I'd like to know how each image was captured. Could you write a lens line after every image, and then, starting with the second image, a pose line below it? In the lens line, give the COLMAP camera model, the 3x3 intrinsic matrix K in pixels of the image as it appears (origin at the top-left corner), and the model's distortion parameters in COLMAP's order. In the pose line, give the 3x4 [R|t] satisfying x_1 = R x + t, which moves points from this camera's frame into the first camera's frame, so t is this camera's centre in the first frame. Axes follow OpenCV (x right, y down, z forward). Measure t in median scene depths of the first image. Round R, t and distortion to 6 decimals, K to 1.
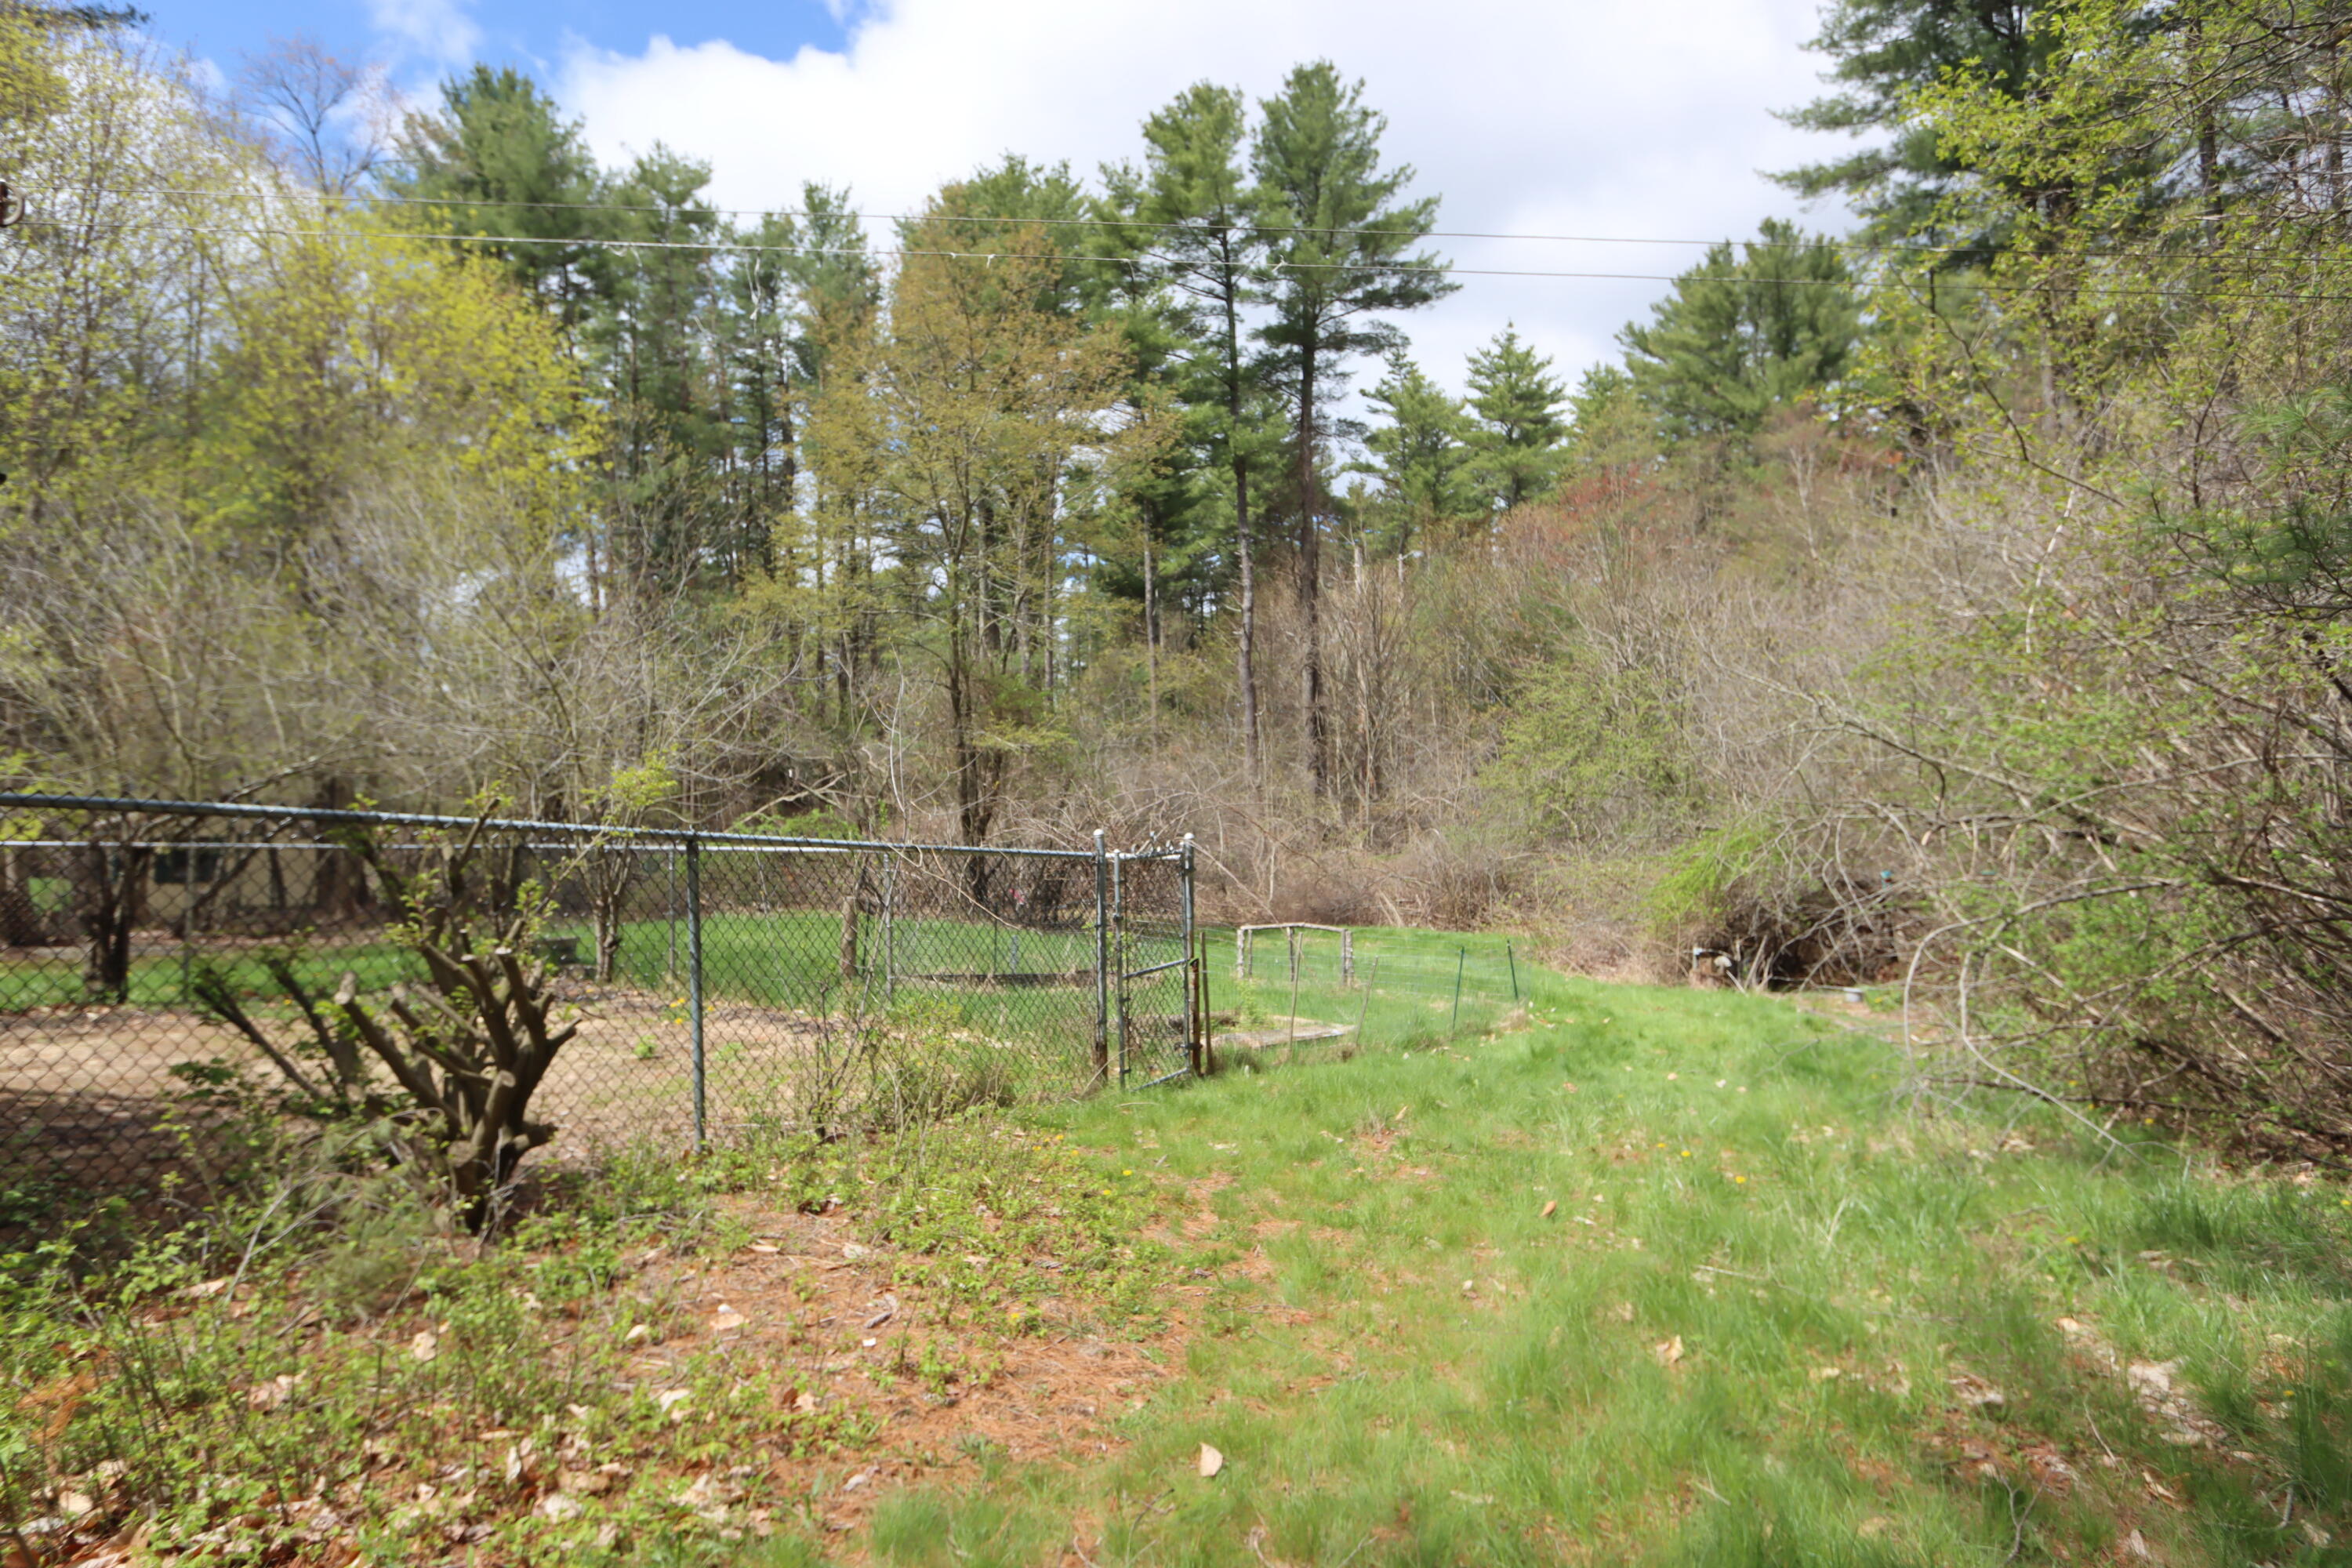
lens RADIAL K [[1317.1, 0, 1173.1], [0, 1317.1, 775.4], [0, 0, 1]] dist [0.004871, 0.000583]
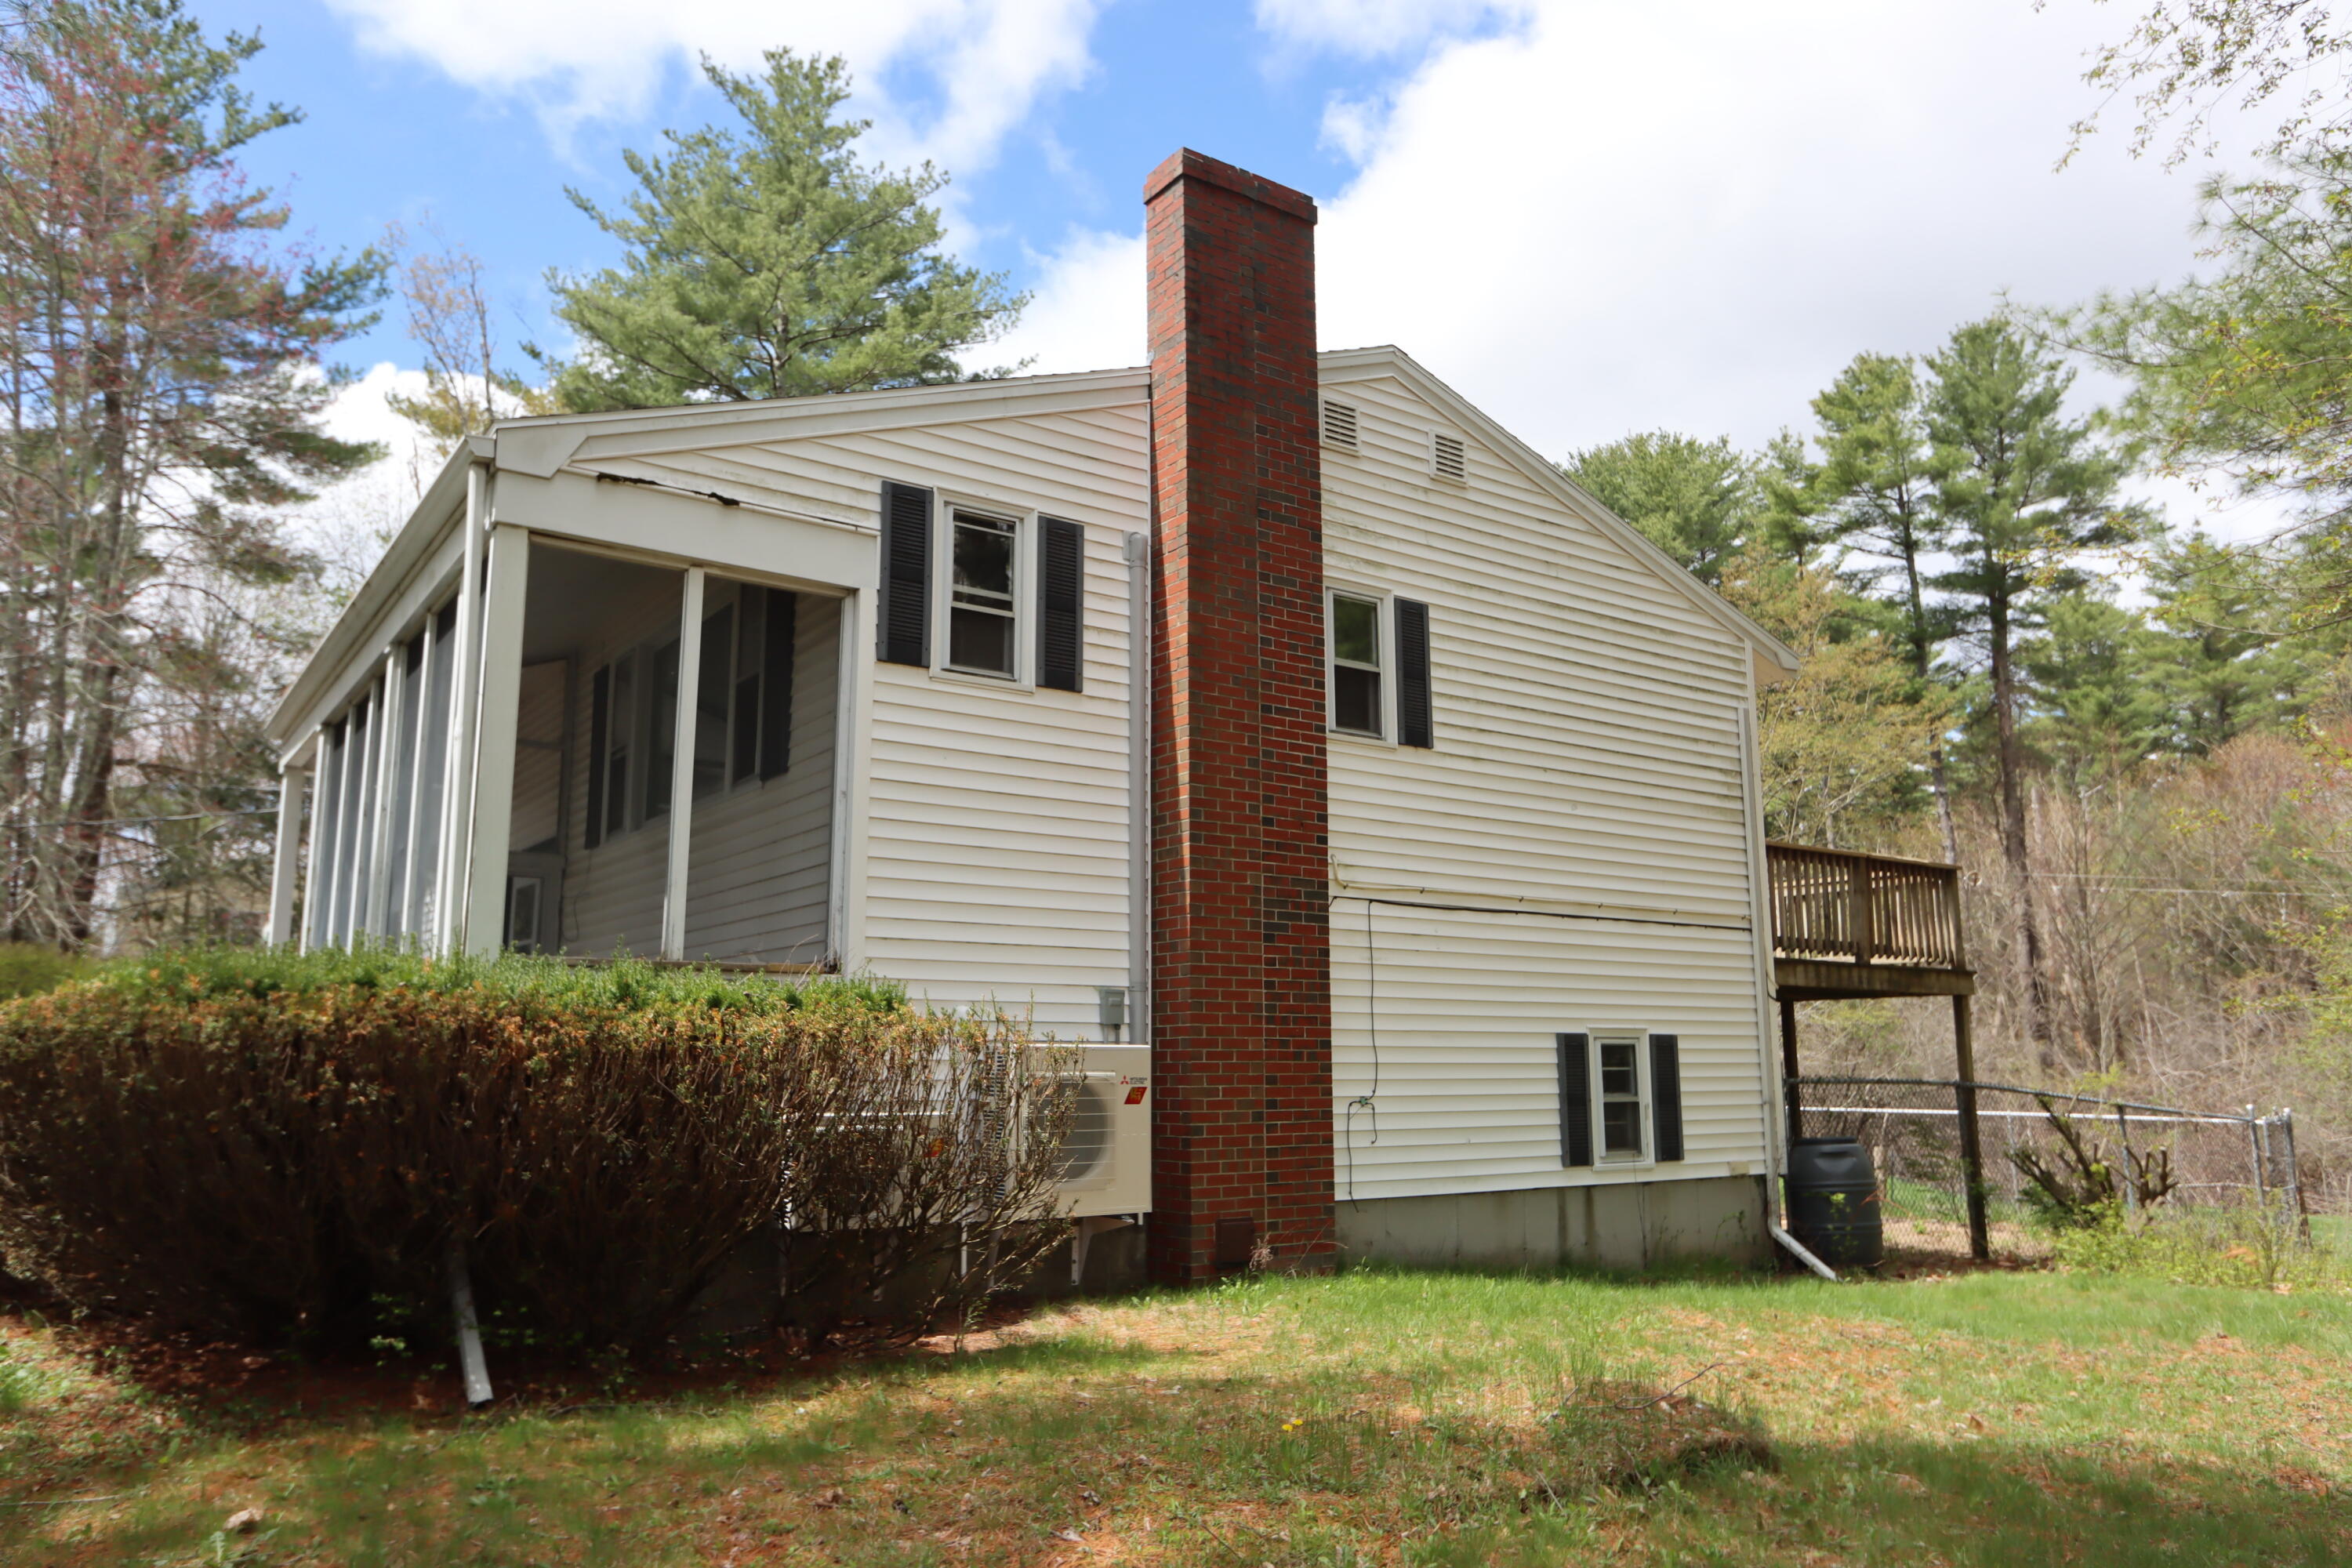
lens RADIAL K [[1606.0, 0, 1158.3], [0, 1606.0, 783.6], [0, 0, 1]] dist [0.004821, 0.004672]
pose [[0.957663, -0.029640, -0.286363, -0.155481], [-0.012989, 0.989225, -0.145829, -0.009186], [0.287599, 0.143374, 0.946959, -0.281254]]
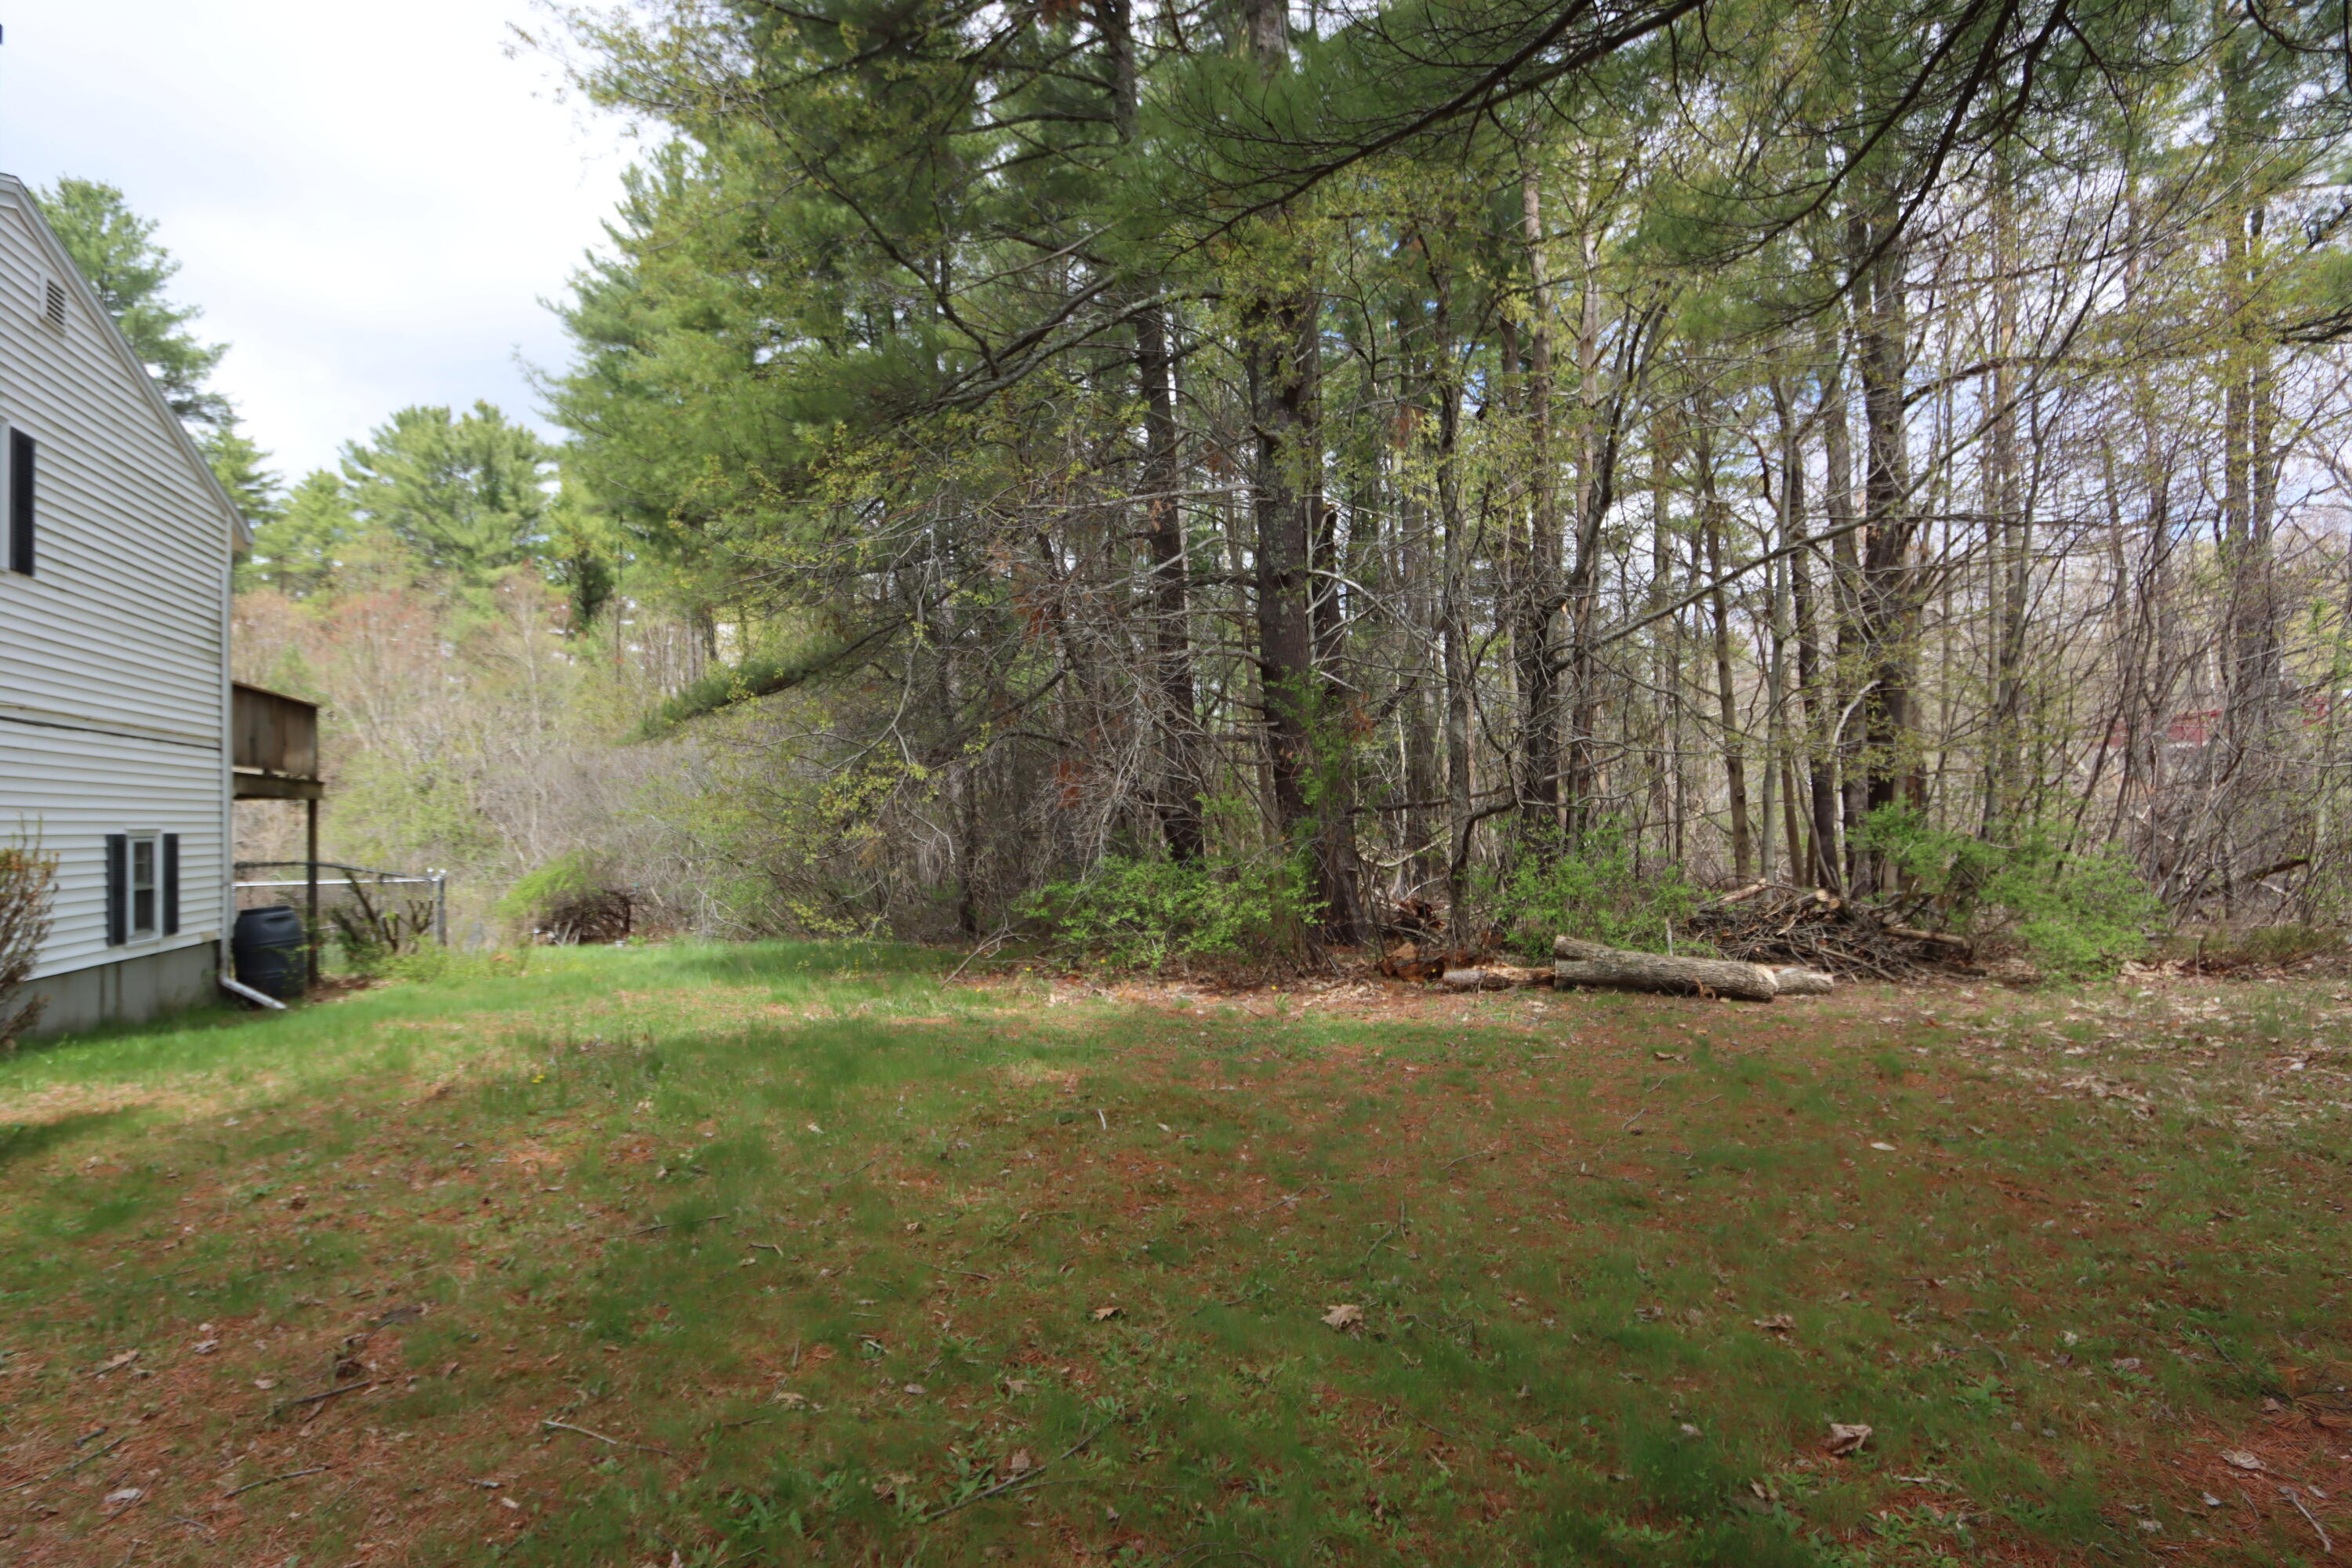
lens RADIAL K [[1244.6, 0, 1169.3], [0, 1244.6, 780.7], [0, 0, 1]] dist [-0.014077, 0.001142]
pose [[0.543746, 0.028300, 0.838772, -0.256475], [-0.003674, 0.999502, -0.031341, -0.011690], [-0.839242, 0.013960, 0.543579, -0.305562]]
